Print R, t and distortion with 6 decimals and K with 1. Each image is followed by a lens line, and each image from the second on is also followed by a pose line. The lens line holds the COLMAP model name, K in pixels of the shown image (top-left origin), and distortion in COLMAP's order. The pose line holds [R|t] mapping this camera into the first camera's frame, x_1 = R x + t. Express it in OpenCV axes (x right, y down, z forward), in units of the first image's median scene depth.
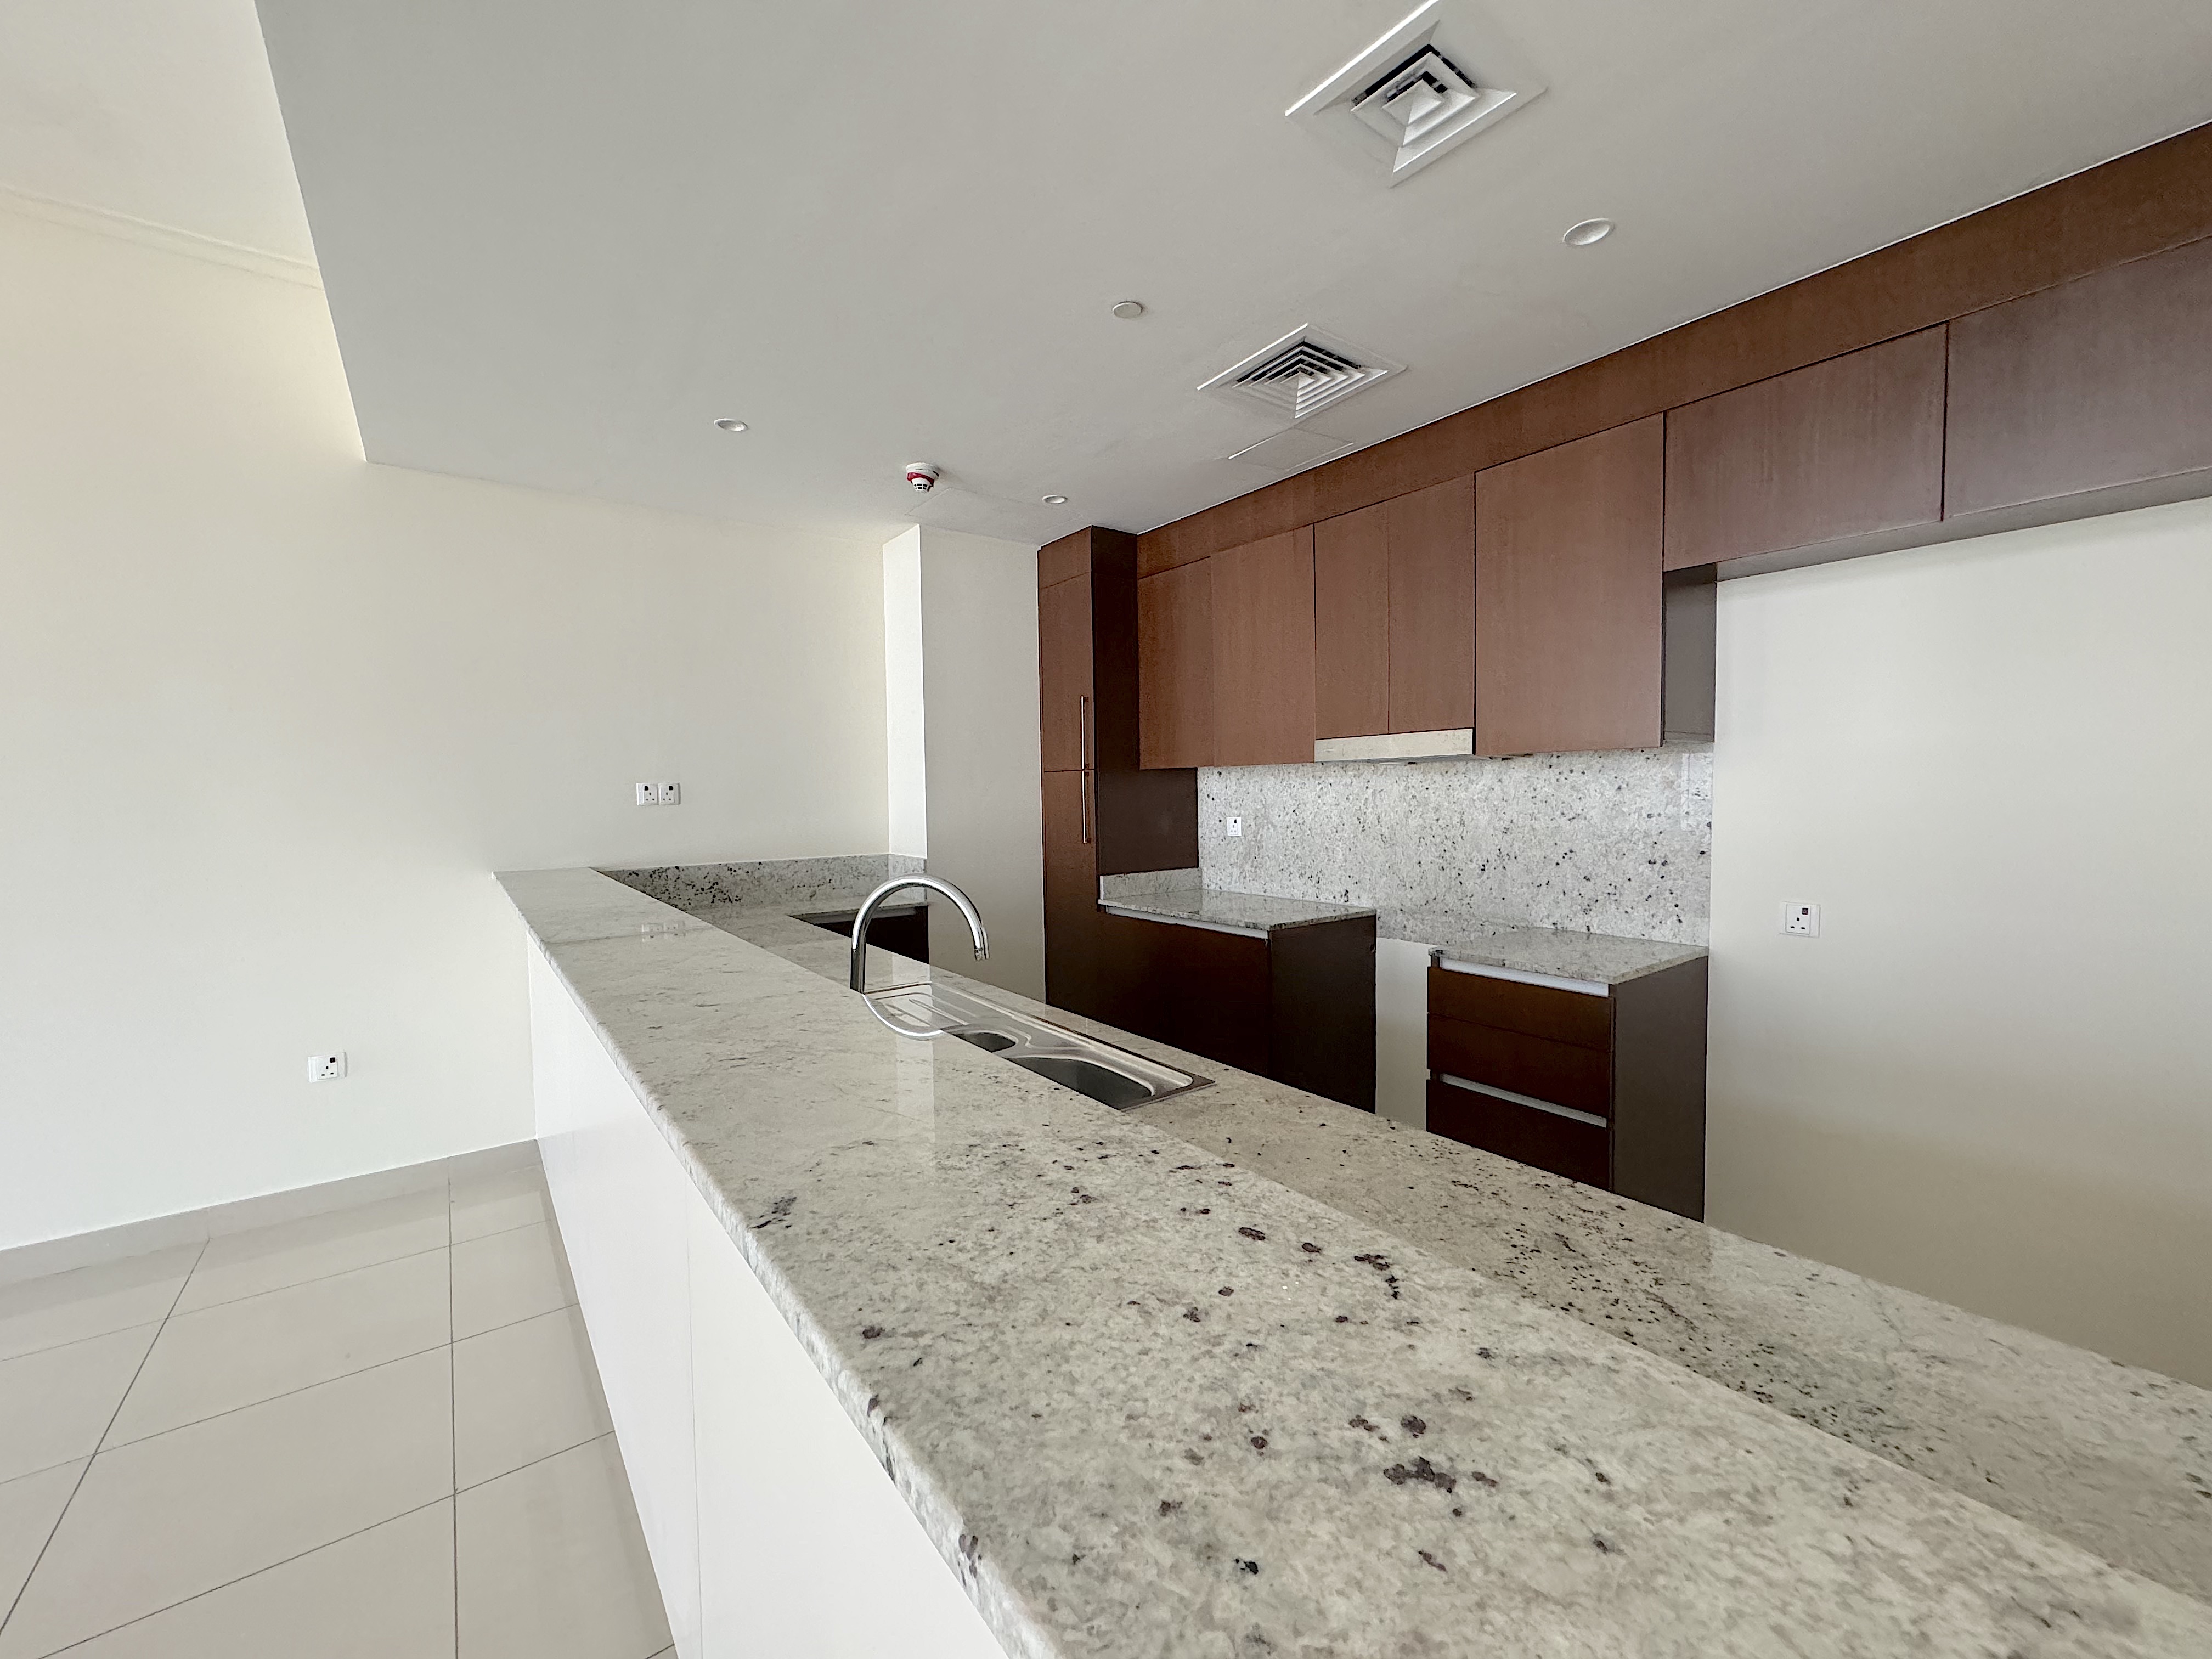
lens RADIAL K [[879.3, 0, 1110.7], [0, 879.3, 834.3], [0, 0, 1]] dist [0.003871, 0.000019]
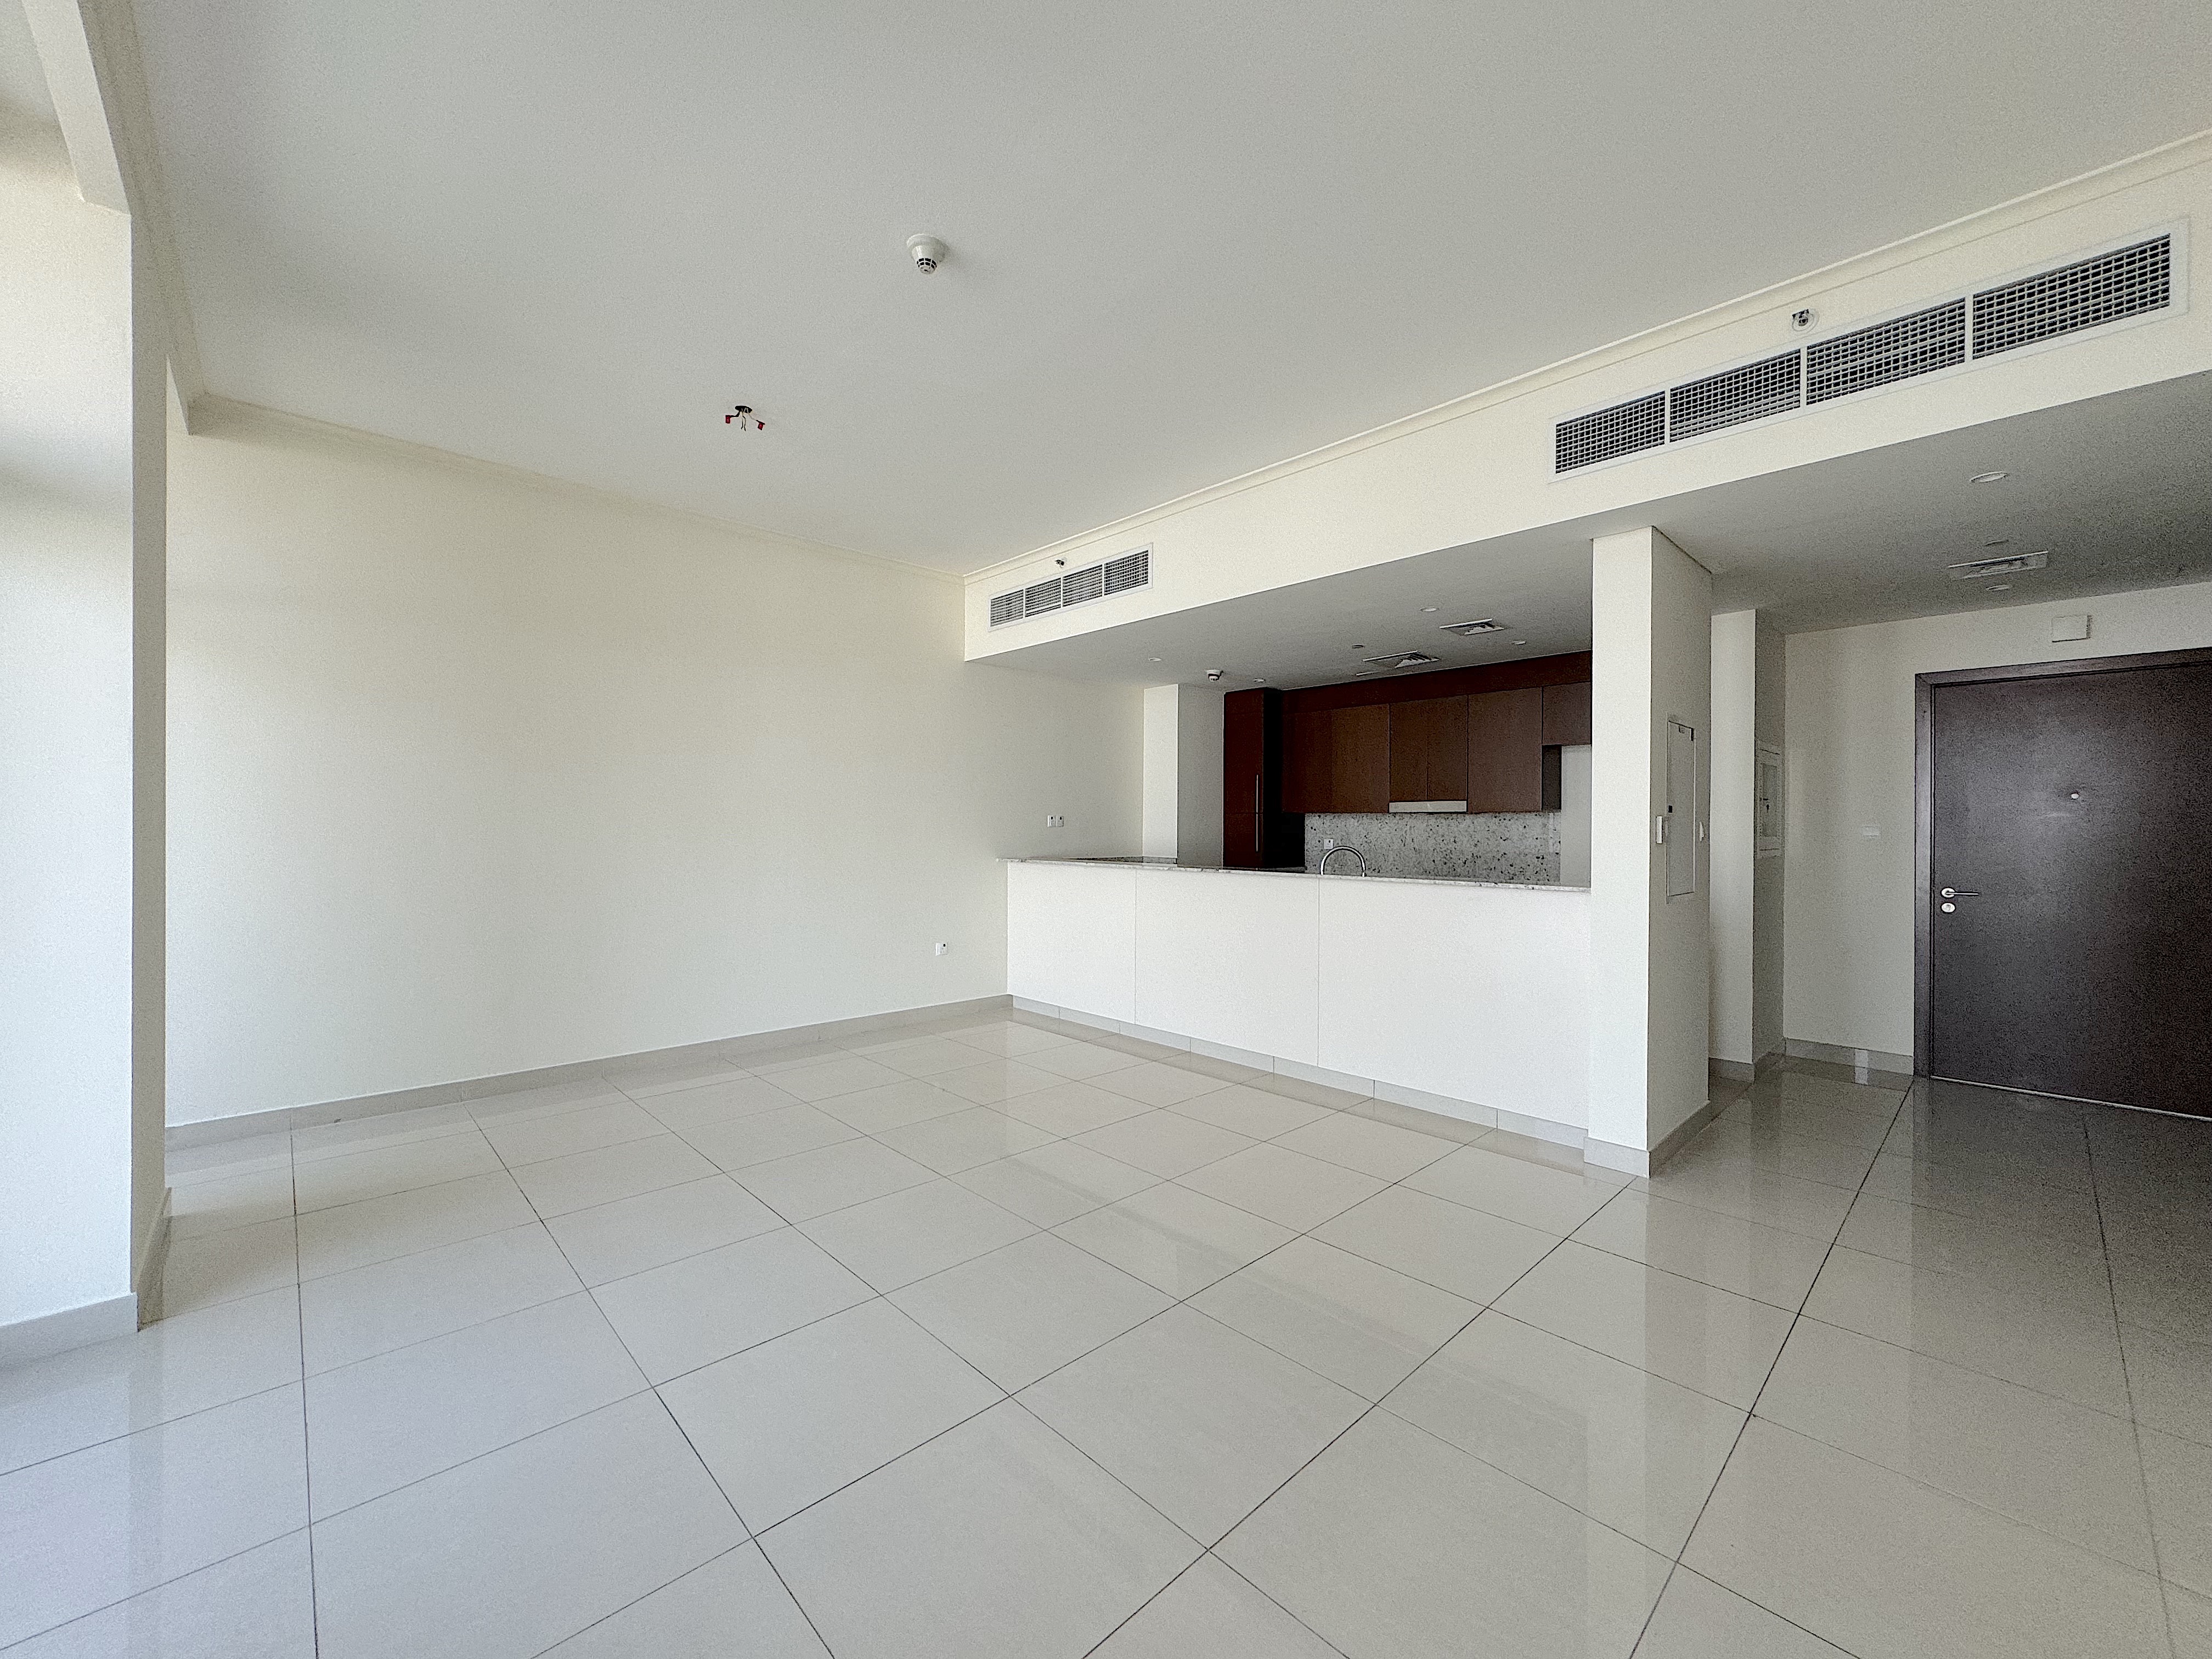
lens RADIAL K [[879.3, 0, 1098.4], [0, 879.3, 825.7], [0, 0, 1]] dist [0.003871, 0.000019]
pose [[0.993942, 0.018475, 0.108346, -0.759043], [-0.013160, 0.998684, -0.049570, 0.070890], [-0.109120, 0.047843, 0.992877, -1.136204]]
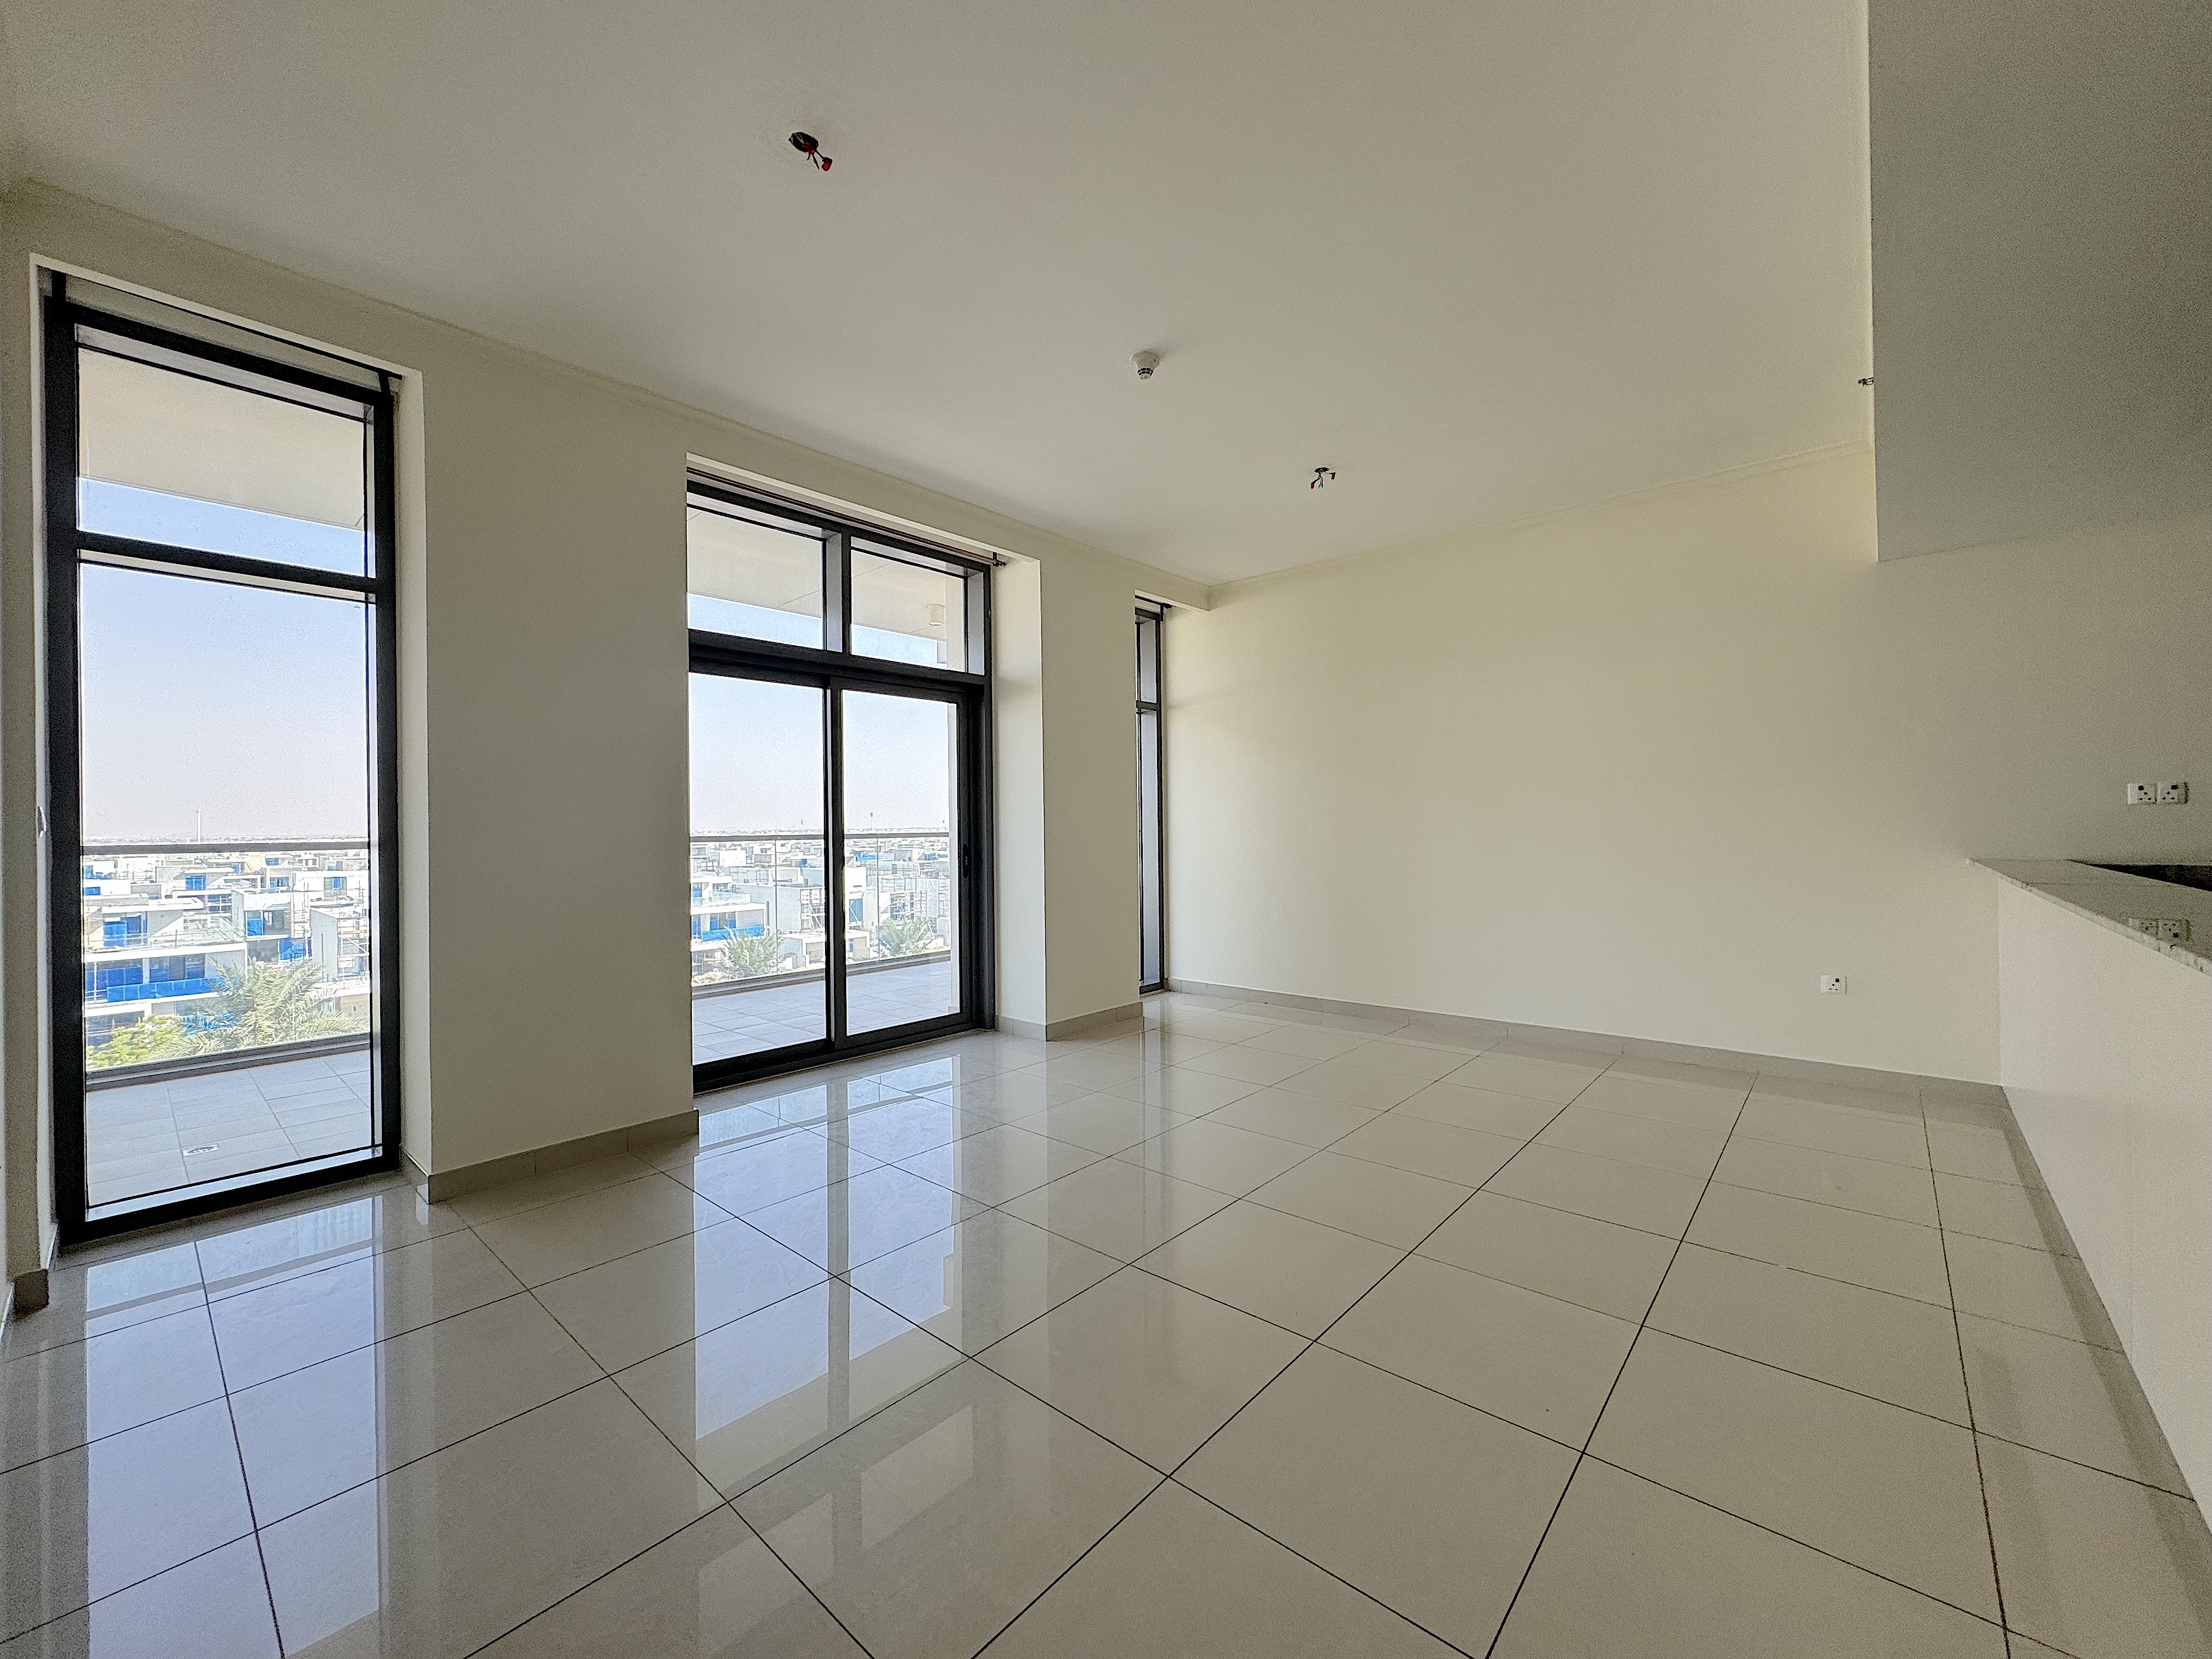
lens RADIAL K [[879.3, 0, 1105.5], [0, 879.3, 827.4], [0, 0, 1]] dist [0.003871, 0.000019]
pose [[0.199912, 0.009771, -0.979765, 0.304854], [-0.039521, 0.999217, 0.001901, 0.049131], [0.979016, 0.038341, 0.200142, -0.490470]]
